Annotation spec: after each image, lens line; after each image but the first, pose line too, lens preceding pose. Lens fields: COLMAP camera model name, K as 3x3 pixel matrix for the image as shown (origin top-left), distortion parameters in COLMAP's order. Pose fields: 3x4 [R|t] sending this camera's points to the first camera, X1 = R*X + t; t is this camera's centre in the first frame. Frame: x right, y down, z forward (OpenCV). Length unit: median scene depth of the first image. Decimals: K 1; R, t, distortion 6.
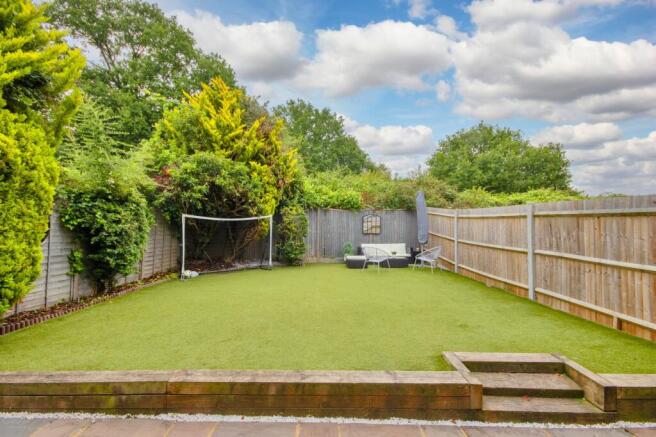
lens RADIAL K [[304.1, 0, 329.3], [0, 304.1, 224.1], [0, 0, 1]] dist [0.008168, 0.002682]
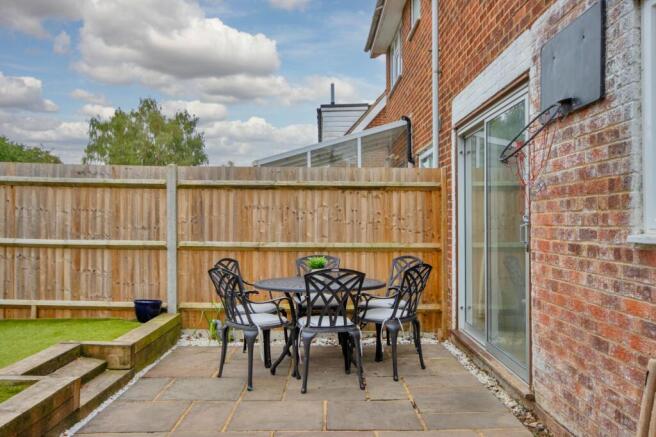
lens RADIAL K [[616.3, 0, 327.8], [0, 616.3, 216.7], [0, 0, 1]] dist [-0.009777, 0.000000]
pose [[-0.029554, 0.008688, 0.999525, -0.398968], [-0.013580, 0.999866, -0.009092, 0.032787], [-0.999471, -0.013843, -0.029432, 0.129415]]
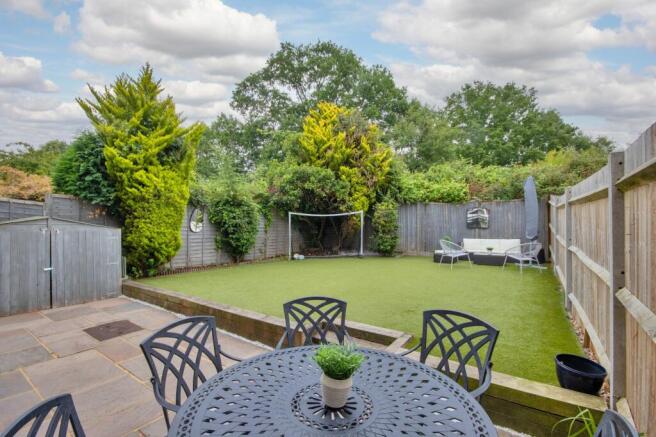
lens RADIAL K [[304.1, 0, 325.3], [0, 304.1, 223.9], [0, 0, 1]] dist [0.008168, 0.002682]
pose [[0.809616, -0.005026, -0.586939, 0.479284], [0.011628, 0.999904, 0.007478, 0.012271], [0.586845, -0.012880, 0.809597, -0.010810]]
